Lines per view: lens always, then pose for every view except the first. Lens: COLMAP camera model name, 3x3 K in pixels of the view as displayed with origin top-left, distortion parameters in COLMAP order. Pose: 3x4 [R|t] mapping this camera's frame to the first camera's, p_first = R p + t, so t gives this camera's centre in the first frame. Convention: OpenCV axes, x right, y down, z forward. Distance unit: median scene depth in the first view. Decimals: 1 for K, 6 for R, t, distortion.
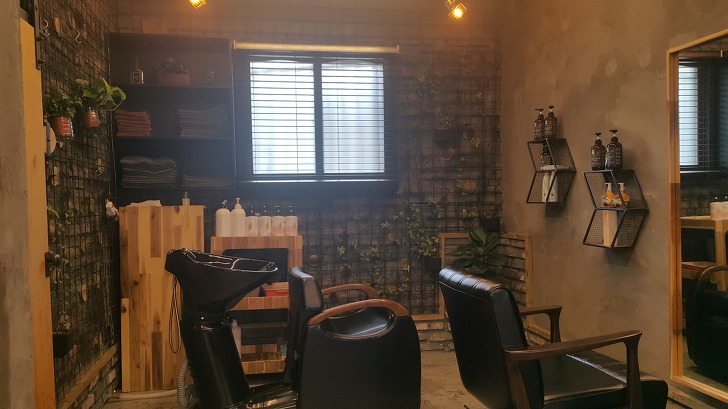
lens RADIAL K [[611.8, 0, 364.0], [0, 611.8, 204.5], [0, 0, 1]] dist [0.002828, -0.006696]
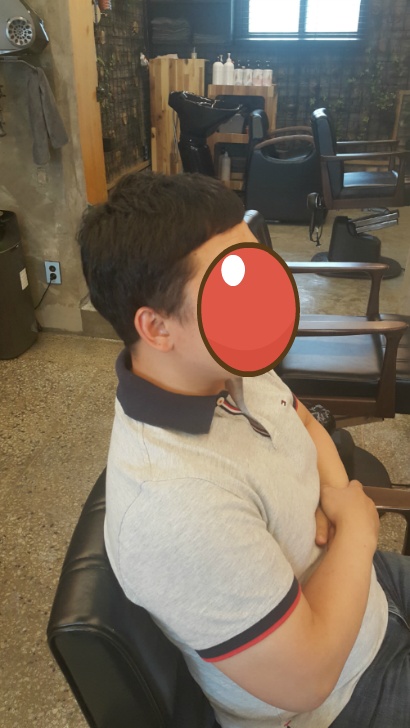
lens RADIAL K [[611.8, 0, 175.9], [0, 611.8, 363.9], [0, 0, 1]] dist [0.002828, -0.006696]
pose [[0.914580, 0.200587, -0.351152, 0.297870], [-0.021383, 0.891090, 0.453323, -0.009935], [0.403838, -0.407092, 0.819262, -0.432767]]
